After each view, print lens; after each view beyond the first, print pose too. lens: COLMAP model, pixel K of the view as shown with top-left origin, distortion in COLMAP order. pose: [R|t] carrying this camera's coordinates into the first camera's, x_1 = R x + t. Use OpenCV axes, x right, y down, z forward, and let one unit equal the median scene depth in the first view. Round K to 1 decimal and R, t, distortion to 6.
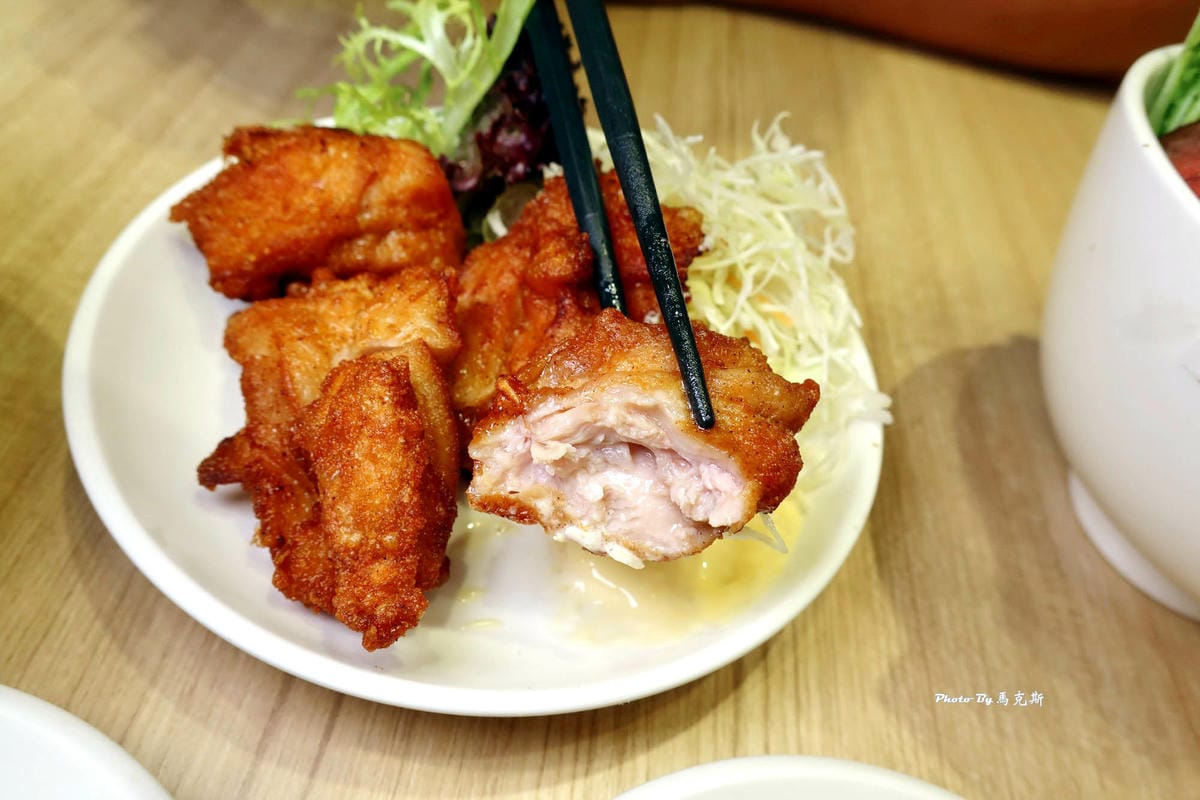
lens RADIAL K [[805.9, 0, 600.0], [0, 805.9, 400.0], [0, 0, 1]] dist [-0.018175, -0.003965]
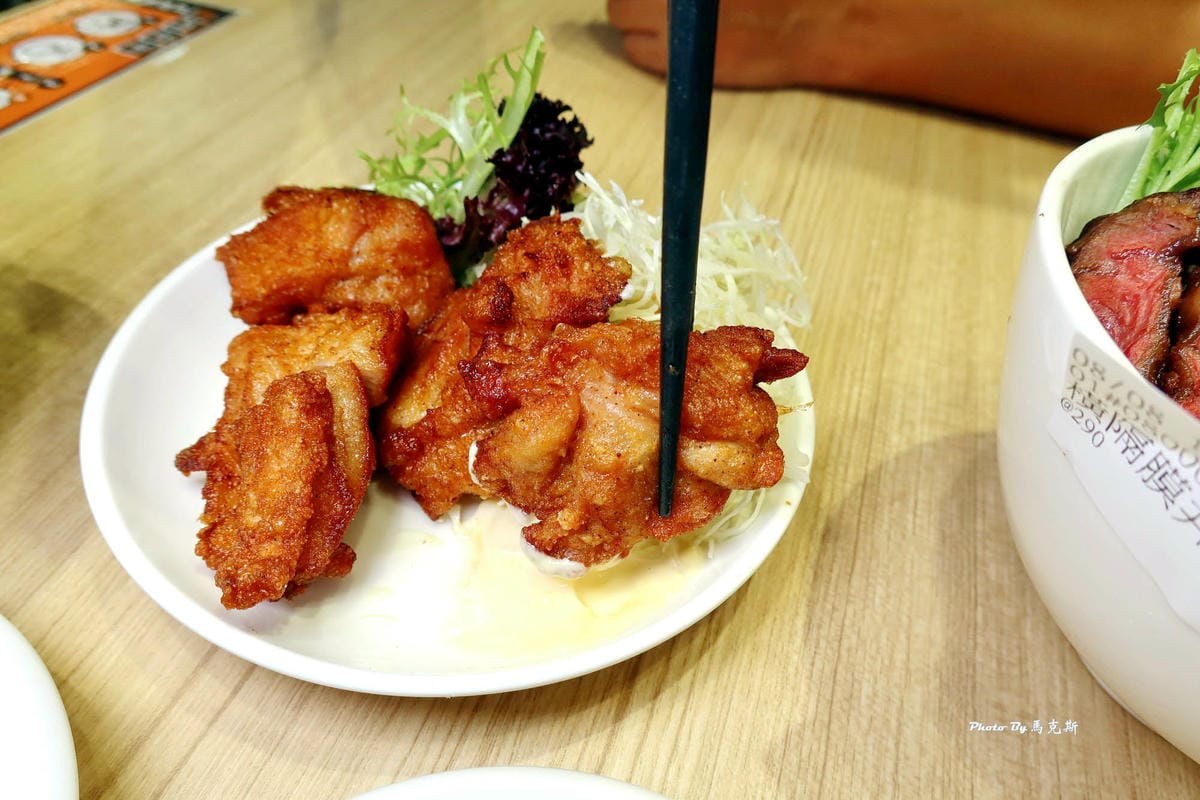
lens RADIAL K [[805.9, 0, 600.0], [0, 805.9, 400.0], [0, 0, 1]] dist [-0.018175, -0.003965]
pose [[0.972150, 0.074861, -0.222083, 0.332623], [-0.096487, 0.991422, -0.088168, 0.040892], [0.213577, 0.107140, 0.971033, -0.039424]]
